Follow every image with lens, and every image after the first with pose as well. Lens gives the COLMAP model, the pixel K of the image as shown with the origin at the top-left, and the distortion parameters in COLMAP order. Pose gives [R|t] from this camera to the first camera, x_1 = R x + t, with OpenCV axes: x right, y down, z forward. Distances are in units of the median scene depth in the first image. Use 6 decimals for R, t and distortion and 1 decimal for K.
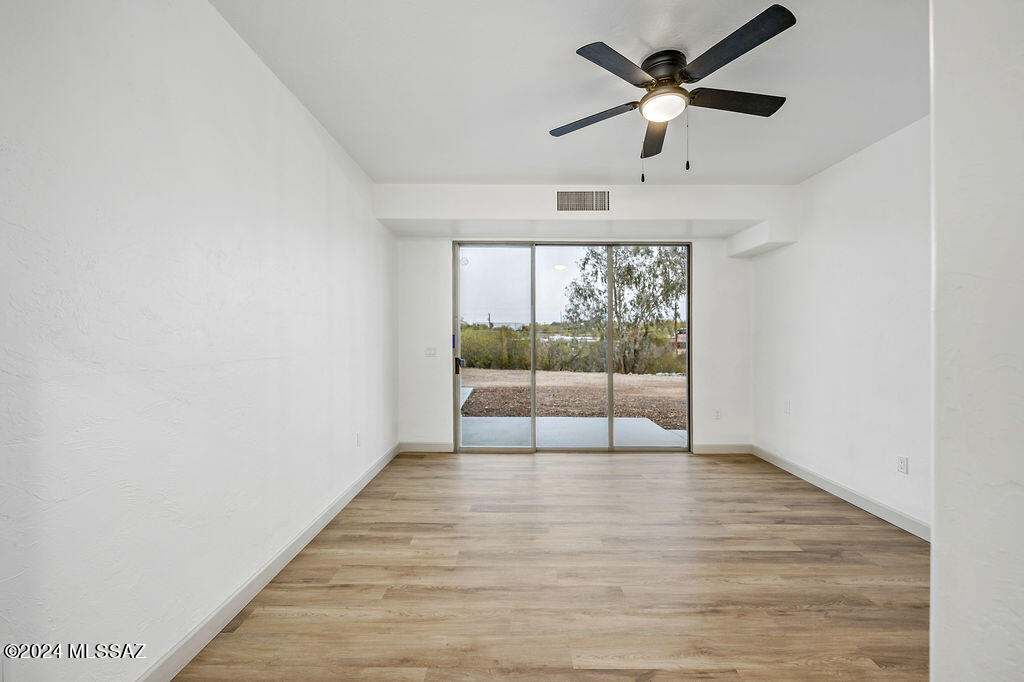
lens RADIAL K [[408.4, 0, 512.0], [0, 408.4, 338.5], [0, 0, 1]] dist [-0.002338, -0.000006]
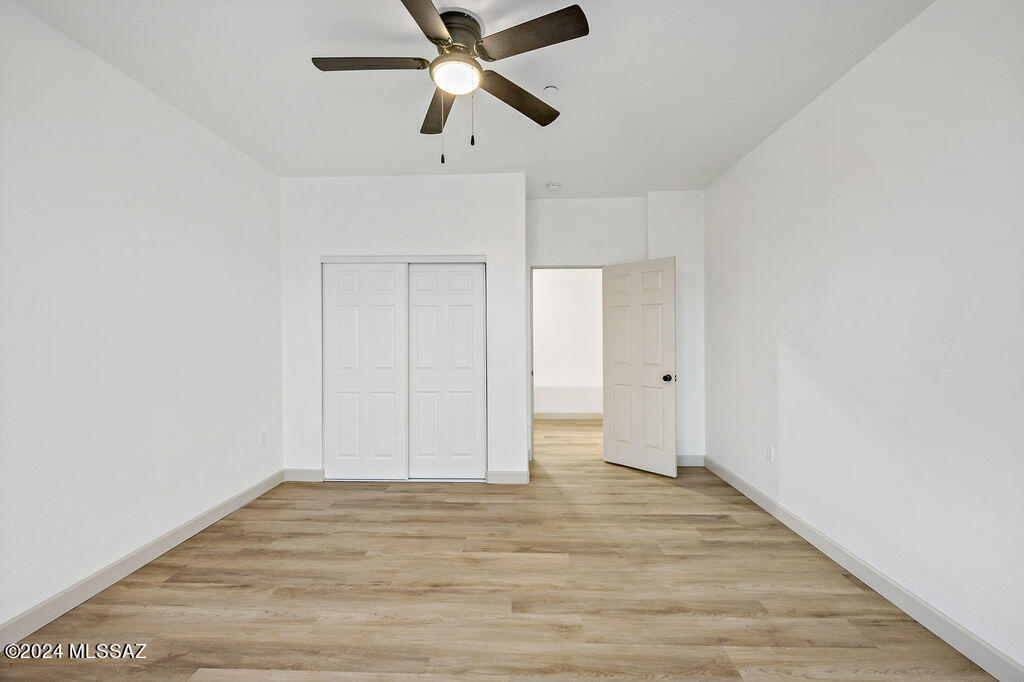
lens RADIAL K [[408.4, 0, 511.4], [0, 408.4, 338.3], [0, 0, 1]] dist [-0.002338, -0.000006]
pose [[-0.999712, -0.002661, 0.023842, 0.254870], [-0.002548, 0.999985, 0.004771, -0.002318], [-0.023855, 0.004709, -0.999704, 1.965910]]
